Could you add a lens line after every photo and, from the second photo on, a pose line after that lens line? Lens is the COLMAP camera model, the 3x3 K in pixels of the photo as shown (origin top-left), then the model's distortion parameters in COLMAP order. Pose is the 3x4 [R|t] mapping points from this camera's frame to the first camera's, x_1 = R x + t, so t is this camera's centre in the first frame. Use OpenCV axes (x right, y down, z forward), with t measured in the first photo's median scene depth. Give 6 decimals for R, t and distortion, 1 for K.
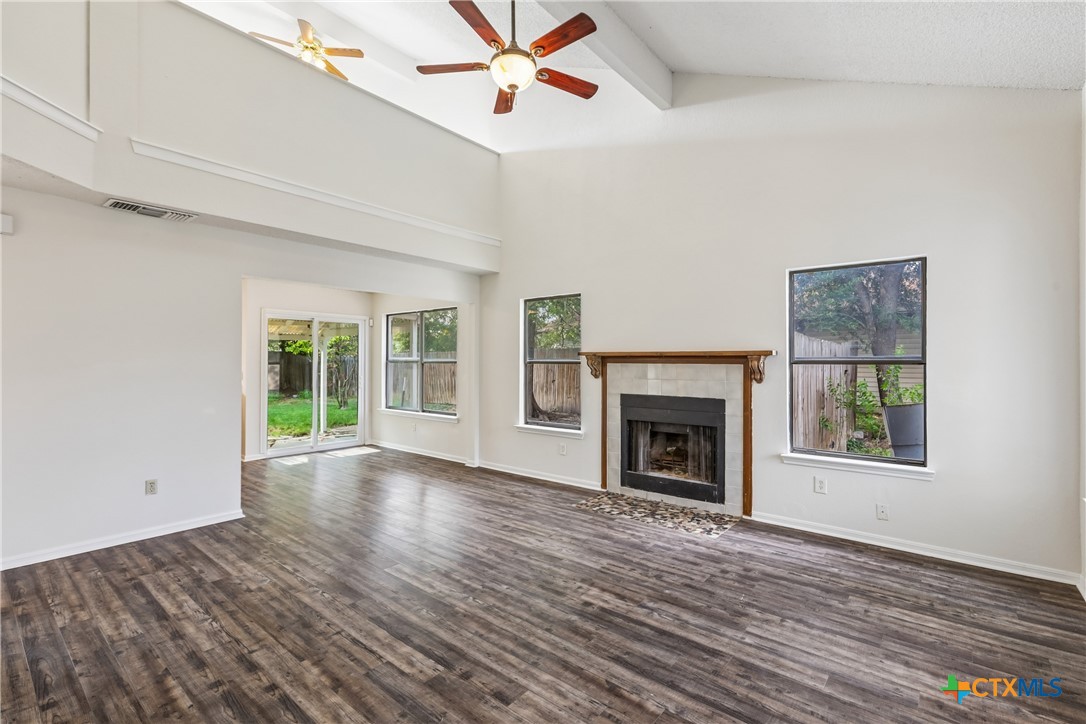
lens RADIAL K [[482.5, 0, 524.8], [0, 482.5, 363.5], [0, 0, 1]] dist [0.000964, 0.000330]
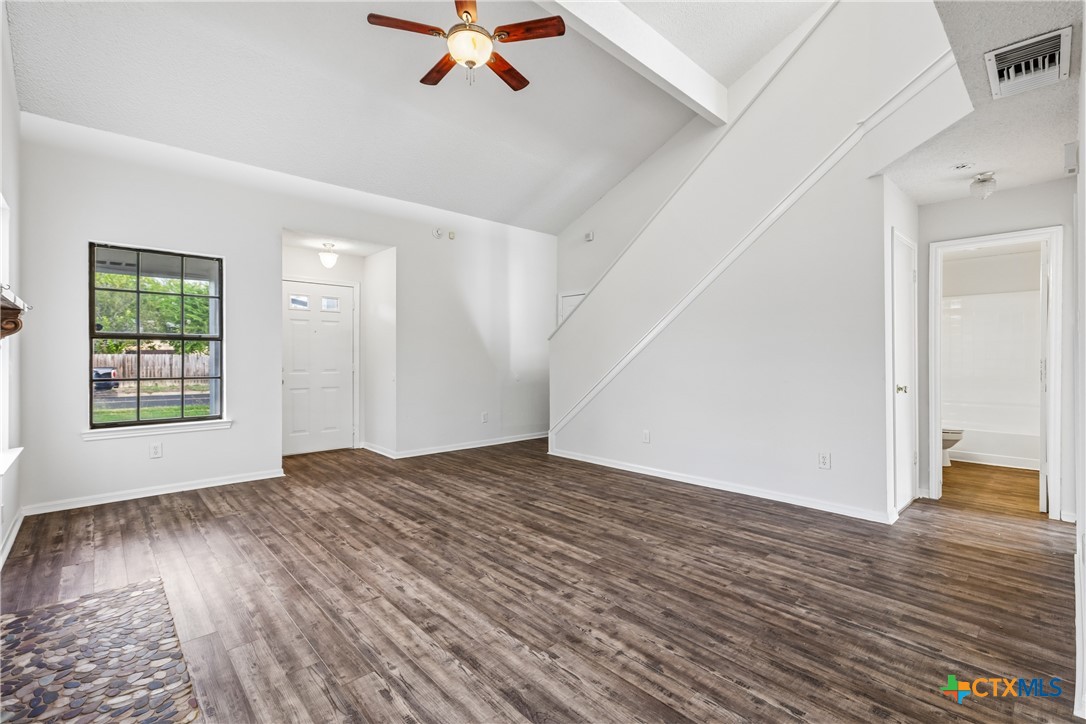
lens RADIAL K [[482.5, 0, 543.0], [0, 482.5, 359.3], [0, 0, 1]] dist [0.000964, 0.000330]
pose [[-0.995411, 0.000540, 0.095694, -0.306651], [0.001039, 0.999986, 0.005160, 0.055044], [-0.095690, 0.005235, -0.995397, 2.179525]]
